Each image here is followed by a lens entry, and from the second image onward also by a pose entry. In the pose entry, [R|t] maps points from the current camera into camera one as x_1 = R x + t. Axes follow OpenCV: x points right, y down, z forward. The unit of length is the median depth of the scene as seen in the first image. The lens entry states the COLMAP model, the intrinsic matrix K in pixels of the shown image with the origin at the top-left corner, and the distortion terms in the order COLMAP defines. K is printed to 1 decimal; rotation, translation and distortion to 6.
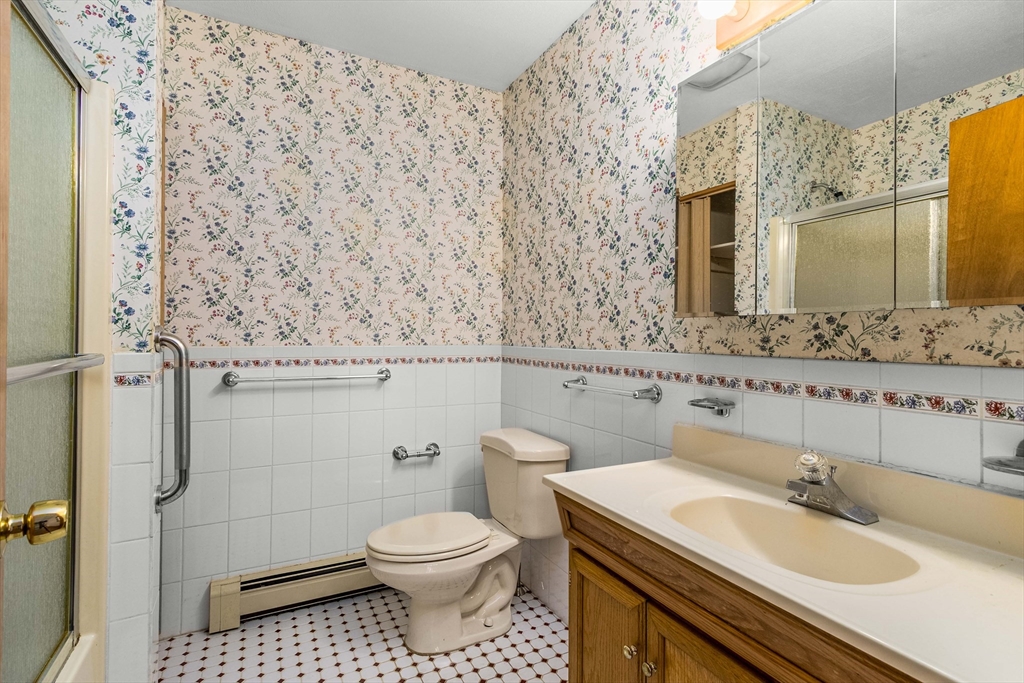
lens RADIAL K [[477.6, 0, 511.7], [0, 477.6, 336.6], [0, 0, 1]] dist [-0.000246, 0.000327]
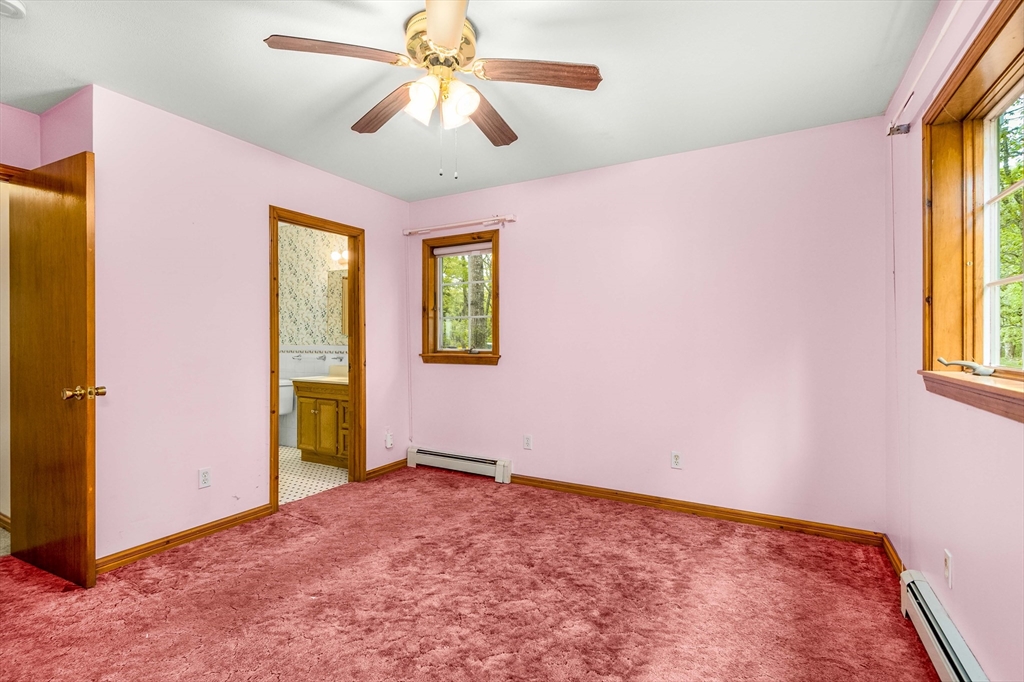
lens RADIAL K [[477.6, 0, 504.0], [0, 477.6, 341.9], [0, 0, 1]] dist [-0.000246, 0.000327]
pose [[0.846976, -0.005896, 0.531598, -0.378210], [0.006039, 0.999981, 0.001469, 0.013076], [-0.531596, 0.001967, 0.846996, -2.331640]]
